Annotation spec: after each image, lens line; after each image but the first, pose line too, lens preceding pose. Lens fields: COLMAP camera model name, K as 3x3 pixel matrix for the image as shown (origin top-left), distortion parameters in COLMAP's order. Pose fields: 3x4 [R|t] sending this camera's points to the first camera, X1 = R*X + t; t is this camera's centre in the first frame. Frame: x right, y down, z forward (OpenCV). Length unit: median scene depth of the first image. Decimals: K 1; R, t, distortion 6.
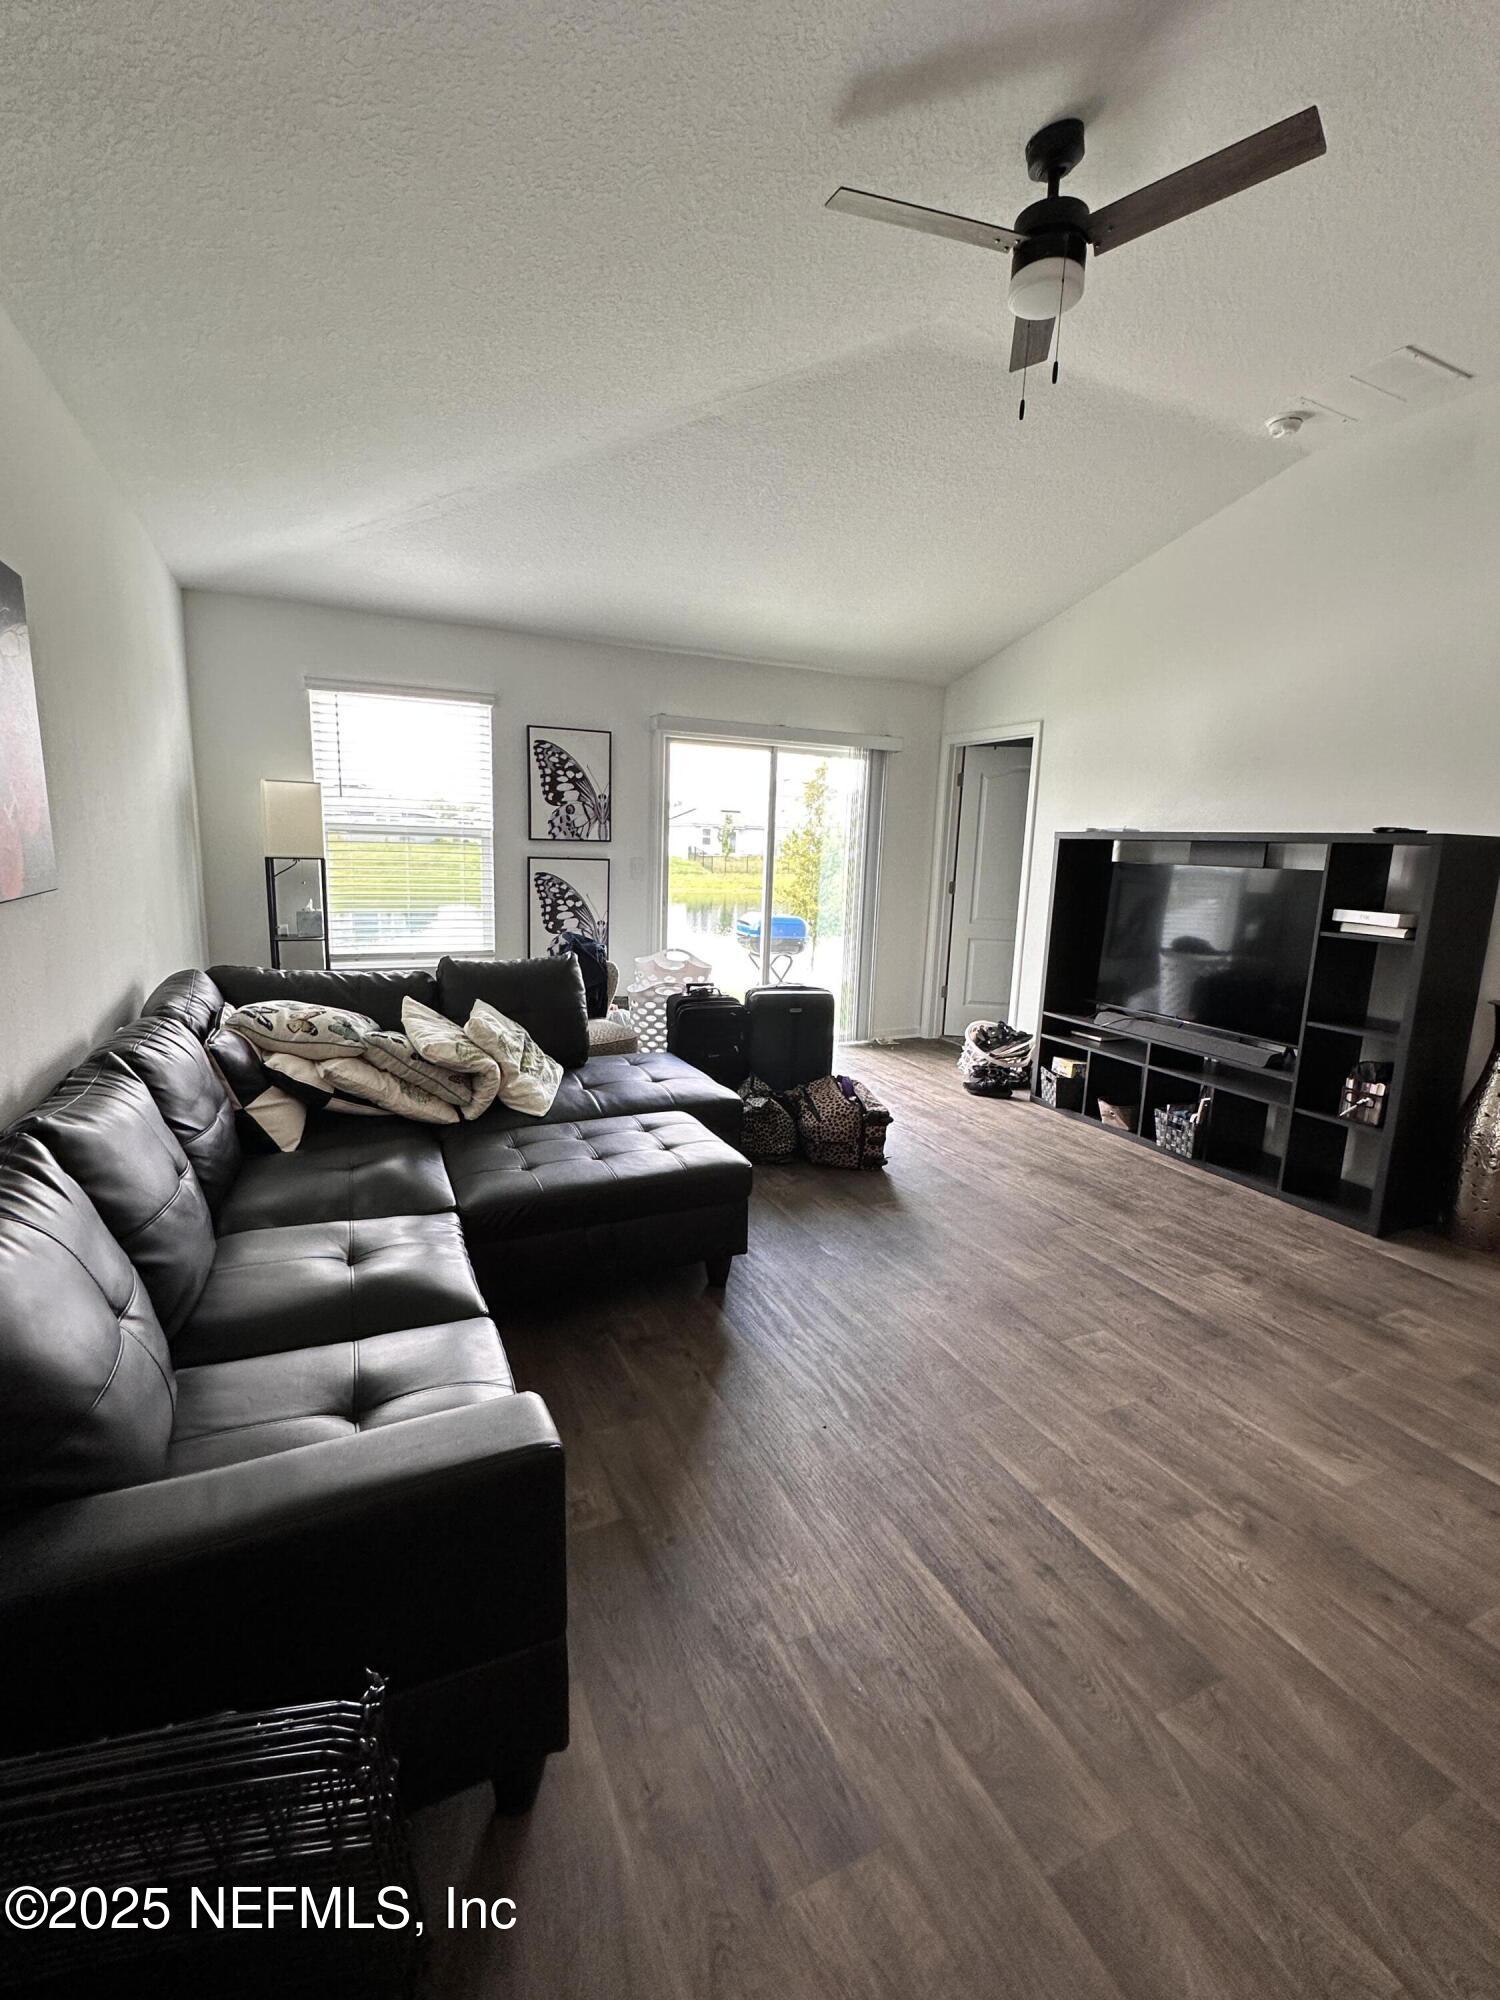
lens RADIAL K [[884.0, 0, 750.0], [0, 884.0, 1000.0], [0, 0, 1]] dist [0.000584, 0.000057]
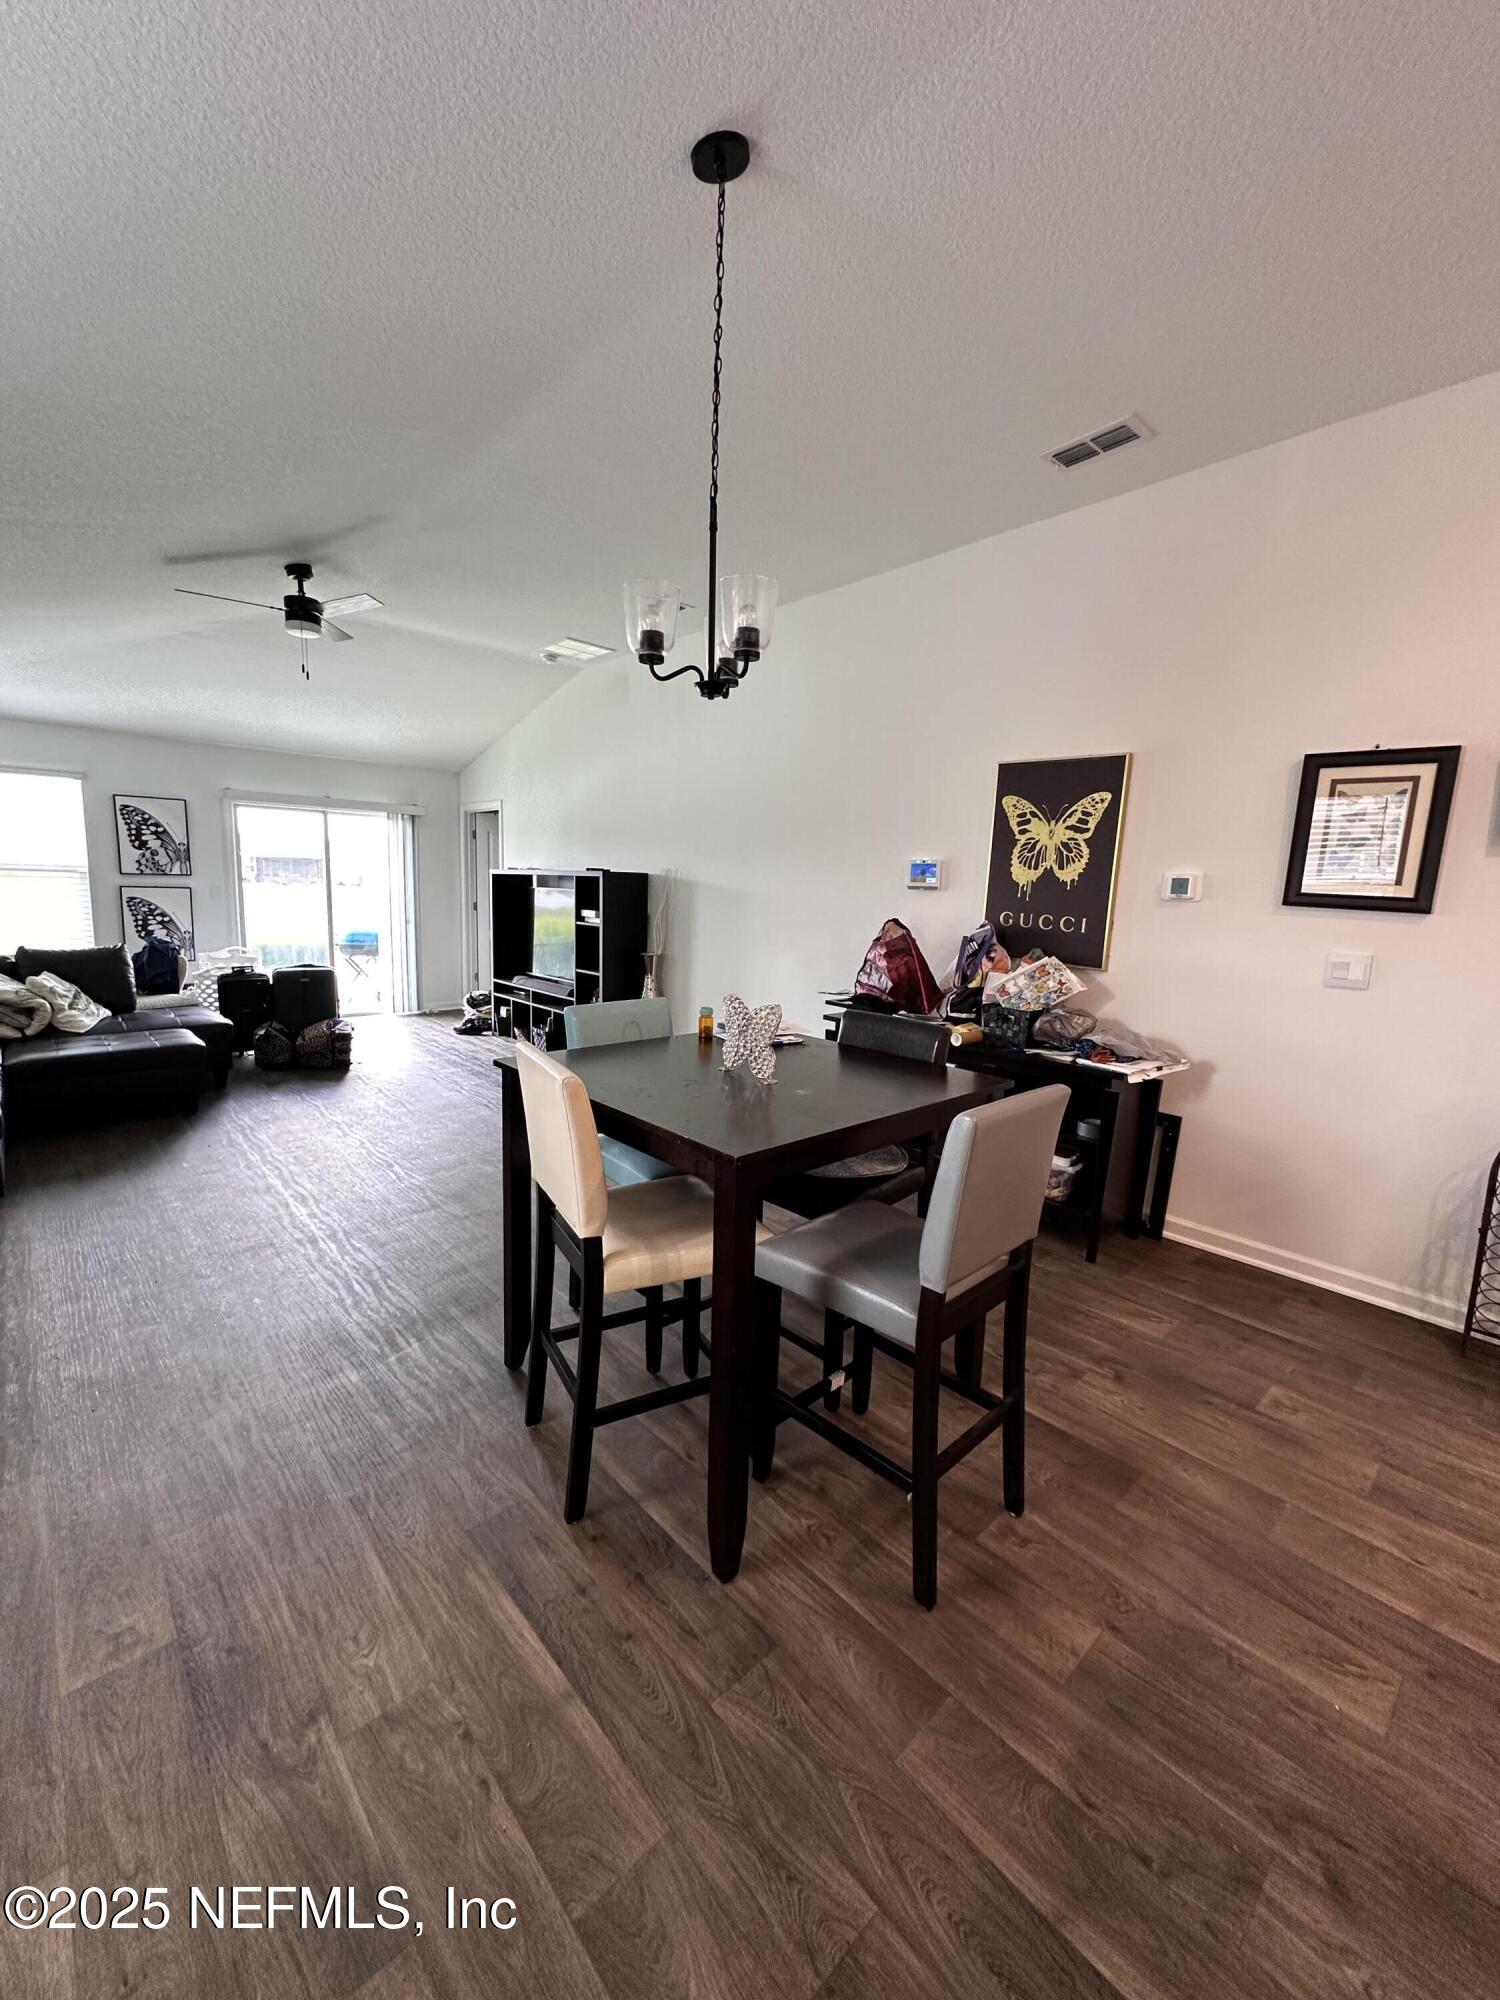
lens RADIAL K [[798.2, 0, 747.4], [0, 798.2, 1000.6], [0, 0, 1]] dist [-0.000371, -0.000011]
pose [[0.952984, -0.045383, 0.299602, 0.323955], [0.052643, 0.998482, -0.016201, 0.097533], [-0.298412, 0.031211, 0.953927, -0.527593]]
